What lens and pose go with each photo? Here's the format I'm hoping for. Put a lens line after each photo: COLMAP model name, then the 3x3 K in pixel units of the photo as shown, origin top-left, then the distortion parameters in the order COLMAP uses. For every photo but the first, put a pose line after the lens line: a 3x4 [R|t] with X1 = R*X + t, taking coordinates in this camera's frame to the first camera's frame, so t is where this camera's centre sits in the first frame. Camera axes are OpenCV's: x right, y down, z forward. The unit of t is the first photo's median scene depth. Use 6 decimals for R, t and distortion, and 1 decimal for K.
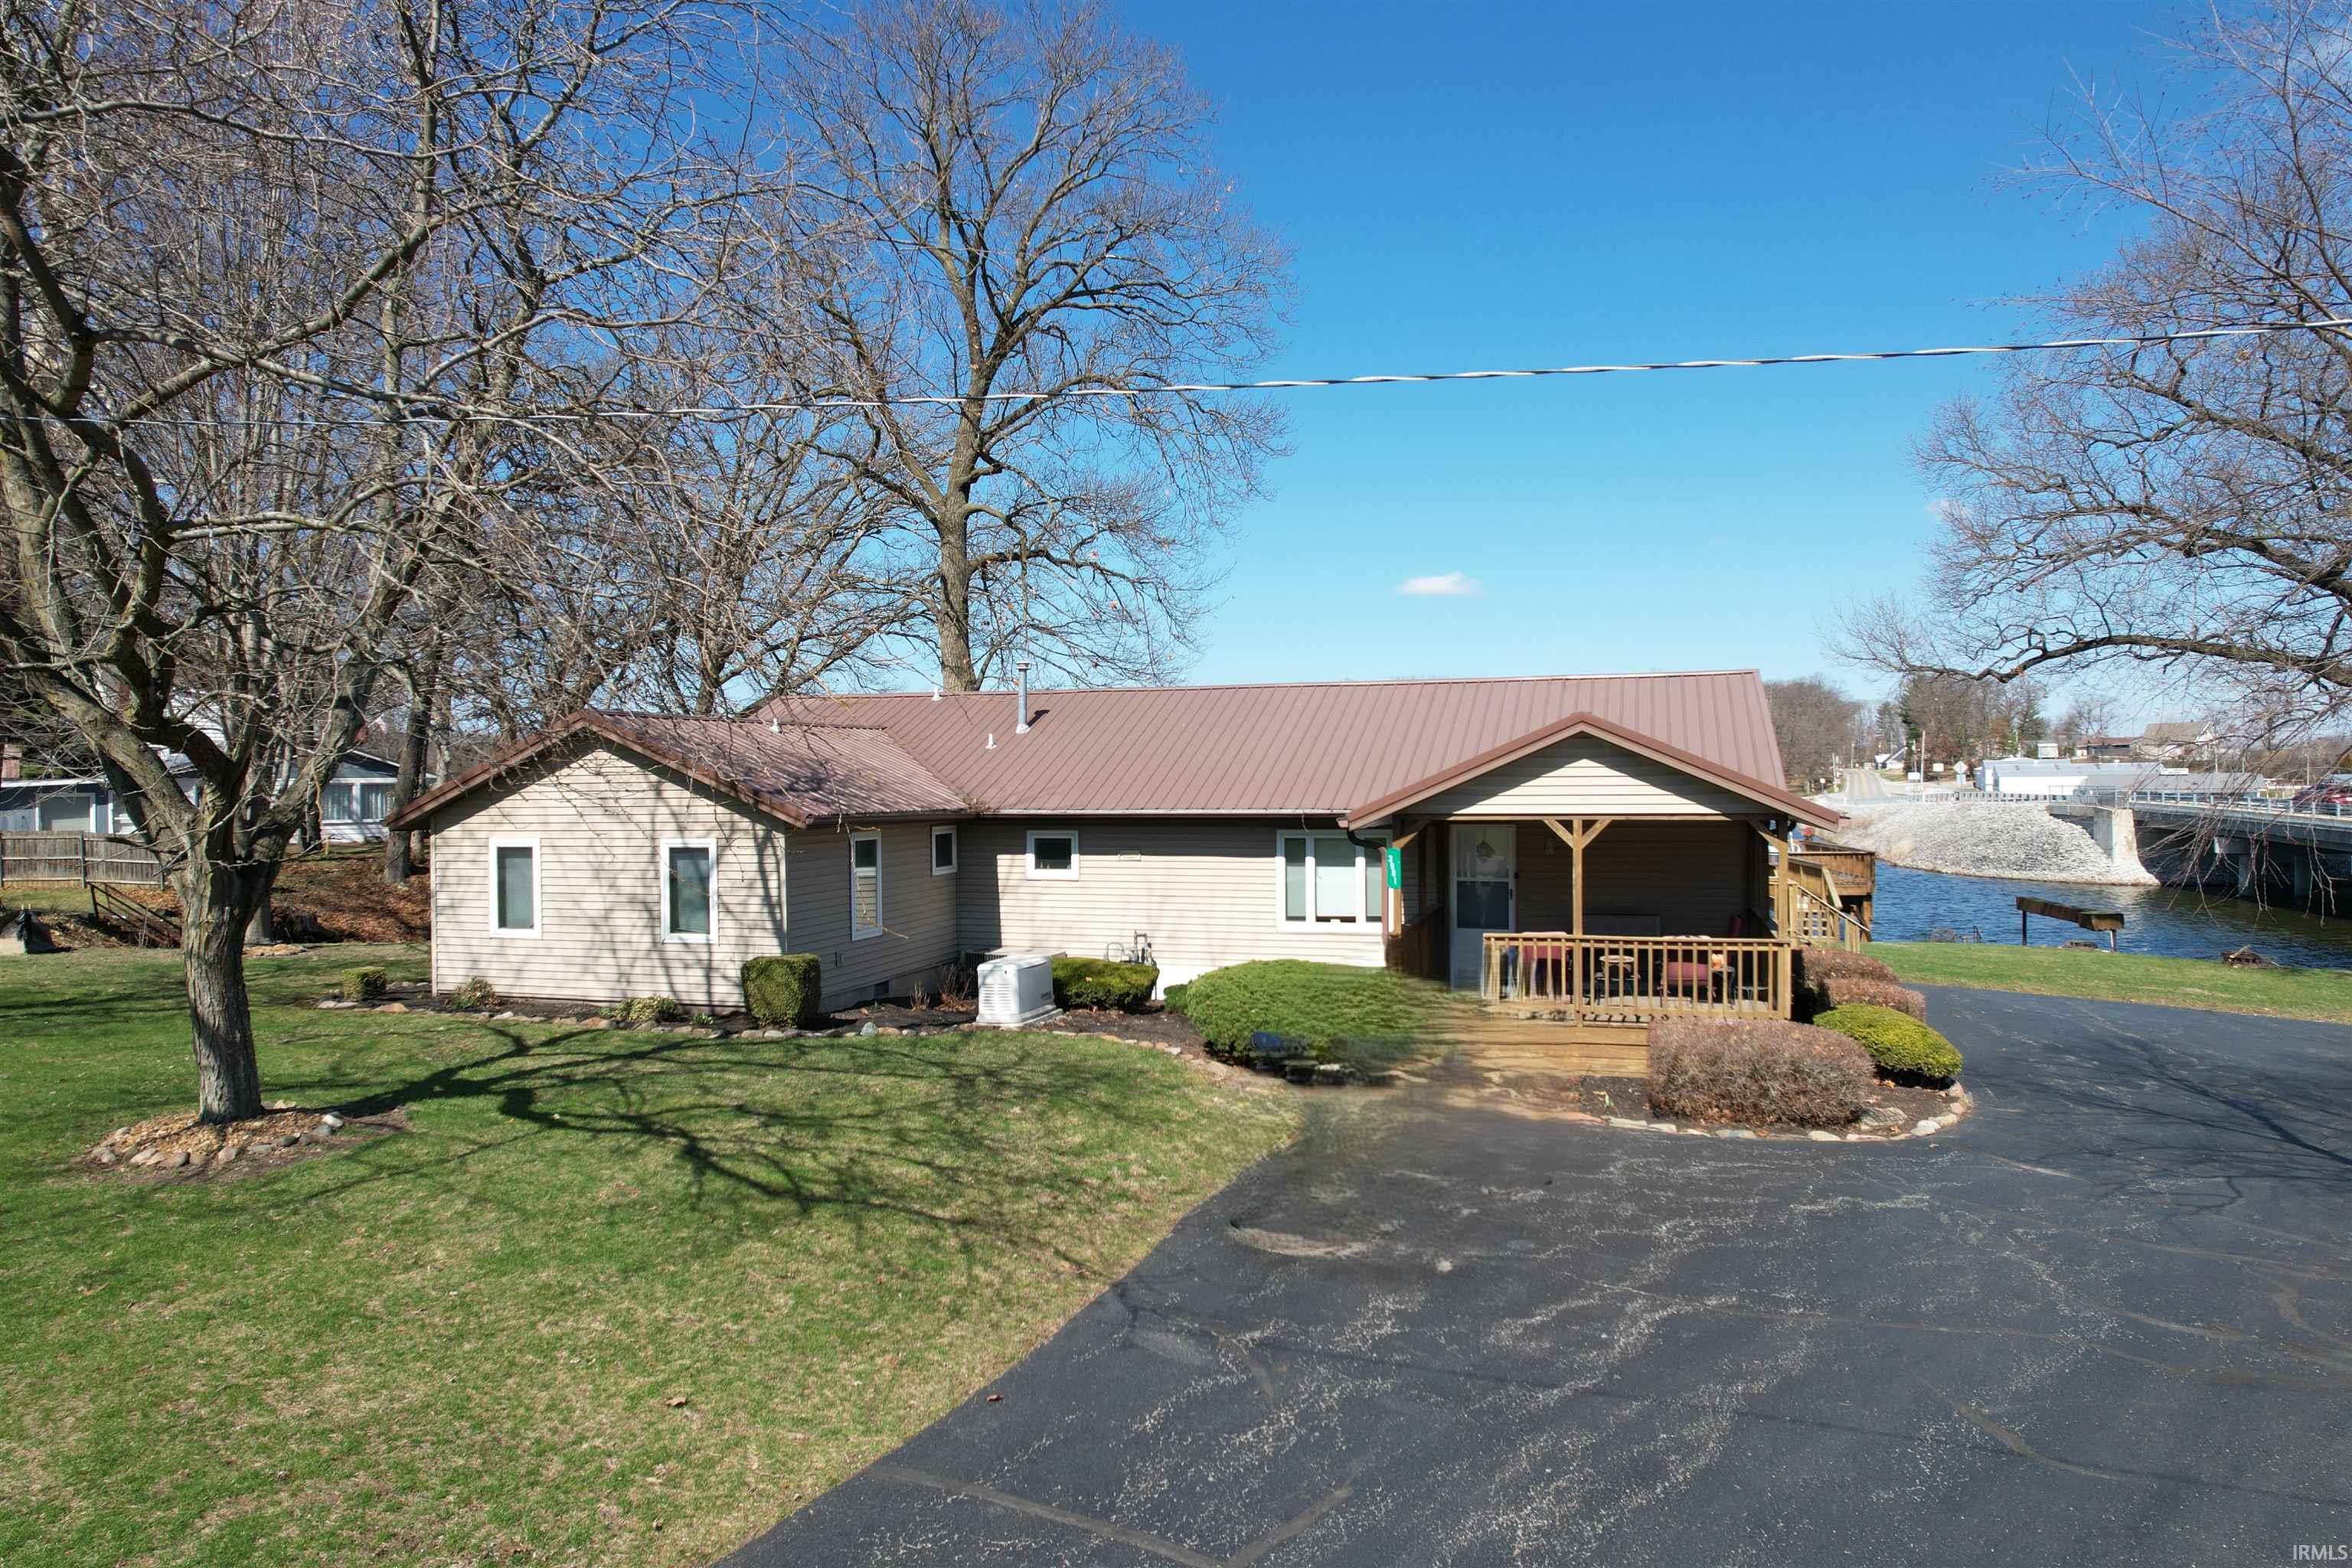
lens RADIAL K [[1456.4, 0, 1173.9], [0, 1456.4, 791.0], [0, 0, 1]] dist [-0.018619, 0.001469]
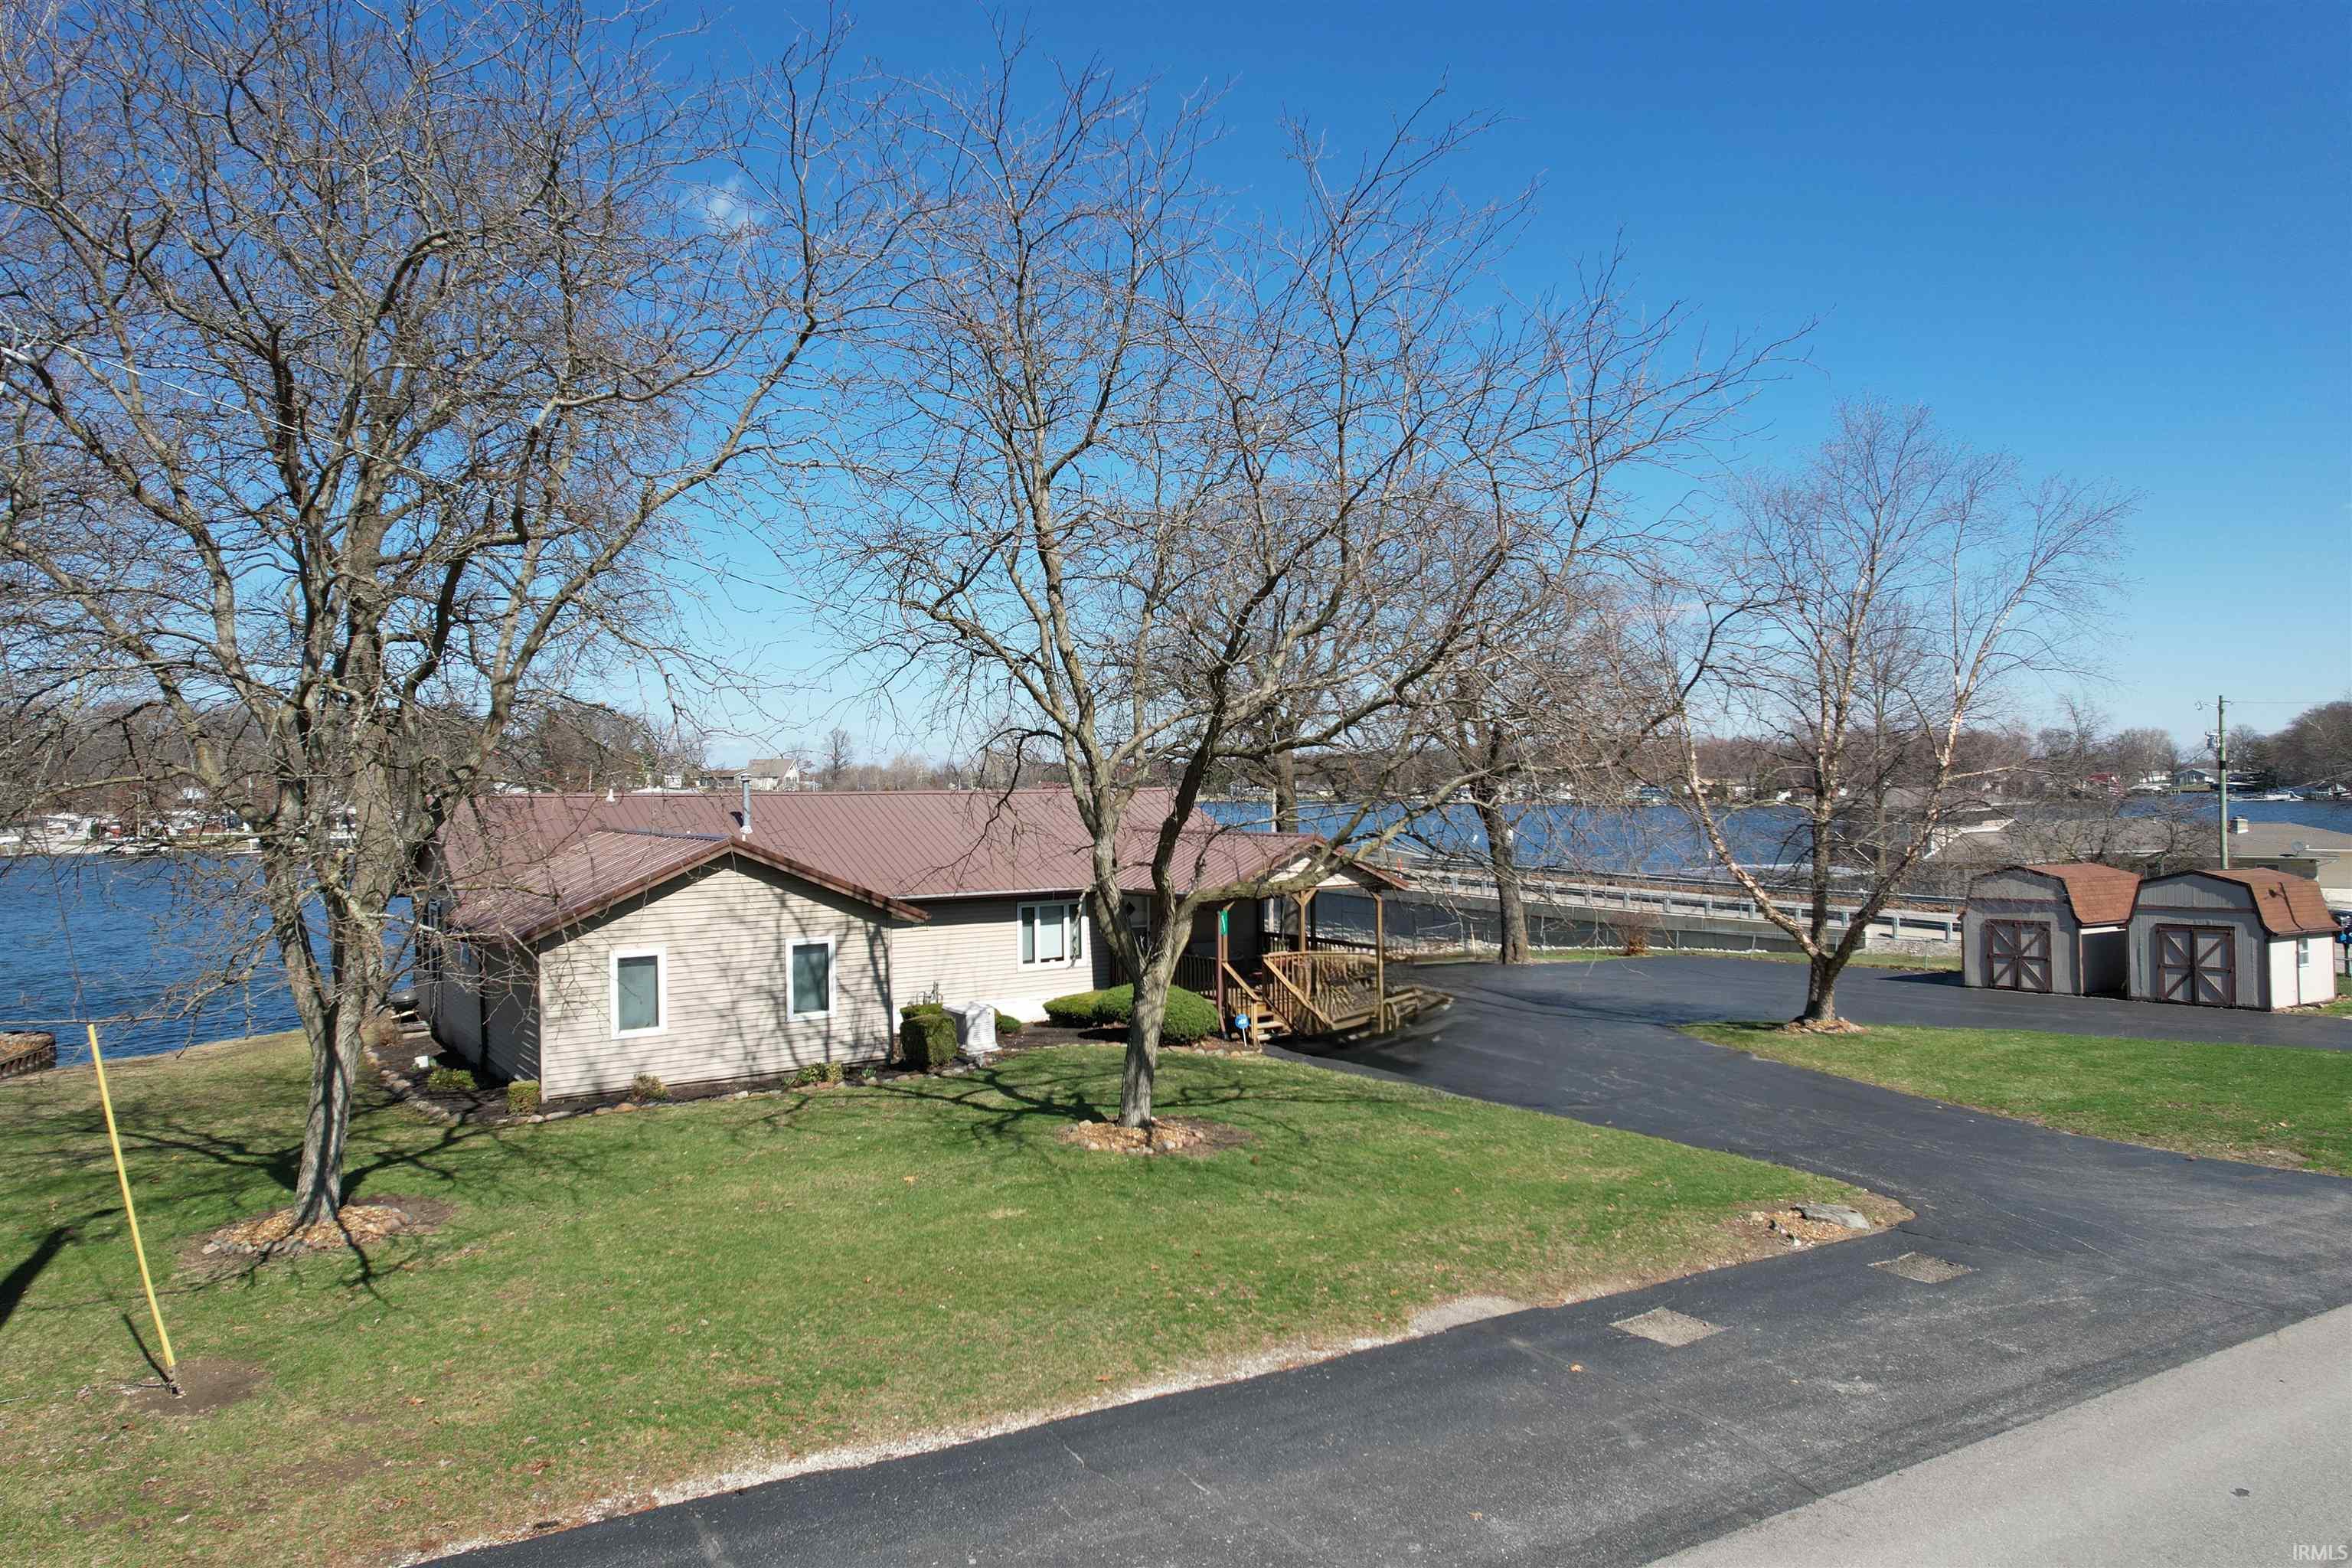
lens RADIAL K [[1456.4, 0, 1180.0], [0, 1456.4, 790.5], [0, 0, 1]] dist [-0.018619, 0.001469]
pose [[0.627393, 0.004311, 0.778691, -1.104097], [0.006888, 0.999915, -0.011085, -0.077864], [-0.778672, 0.012319, 0.627310, -0.047751]]
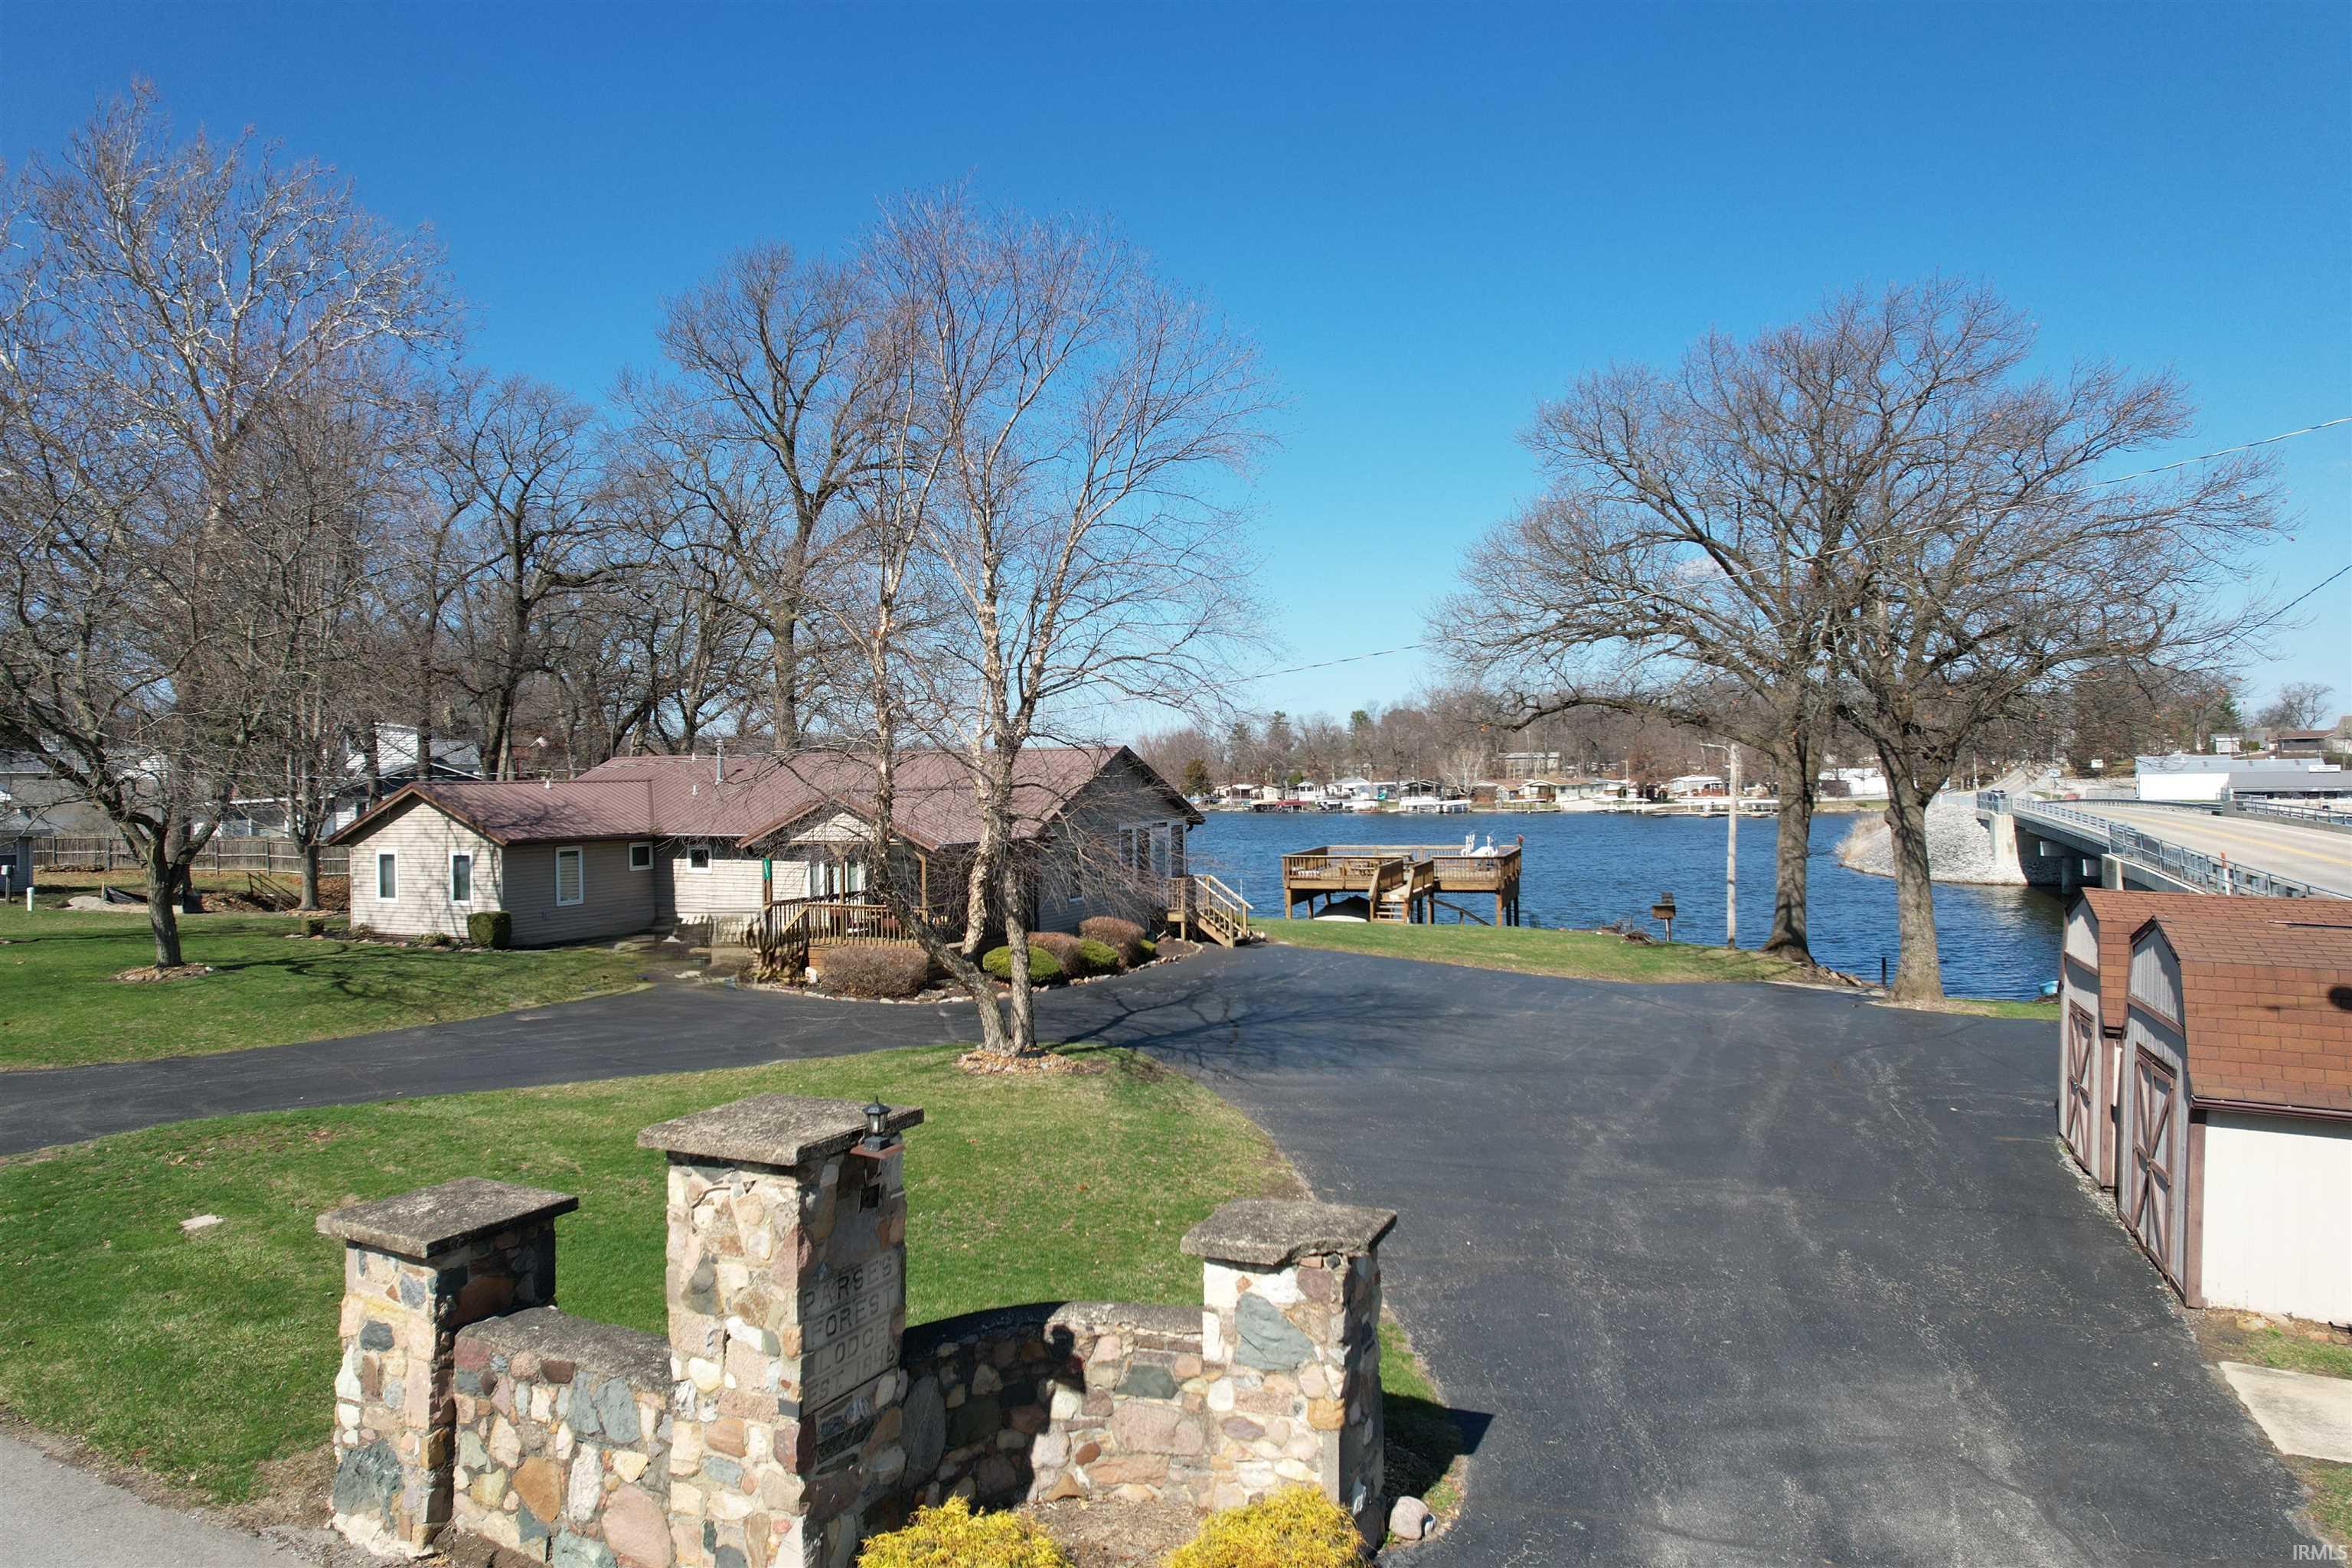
lens RADIAL K [[1456.4, 0, 1179.6], [0, 1456.4, 784.4], [0, 0, 1]] dist [-0.018619, 0.001469]
pose [[0.988930, -0.003363, -0.148345, 0.861340], [0.003204, 0.999994, -0.001305, -0.047390], [0.148349, 0.000815, 0.988935, -0.721893]]
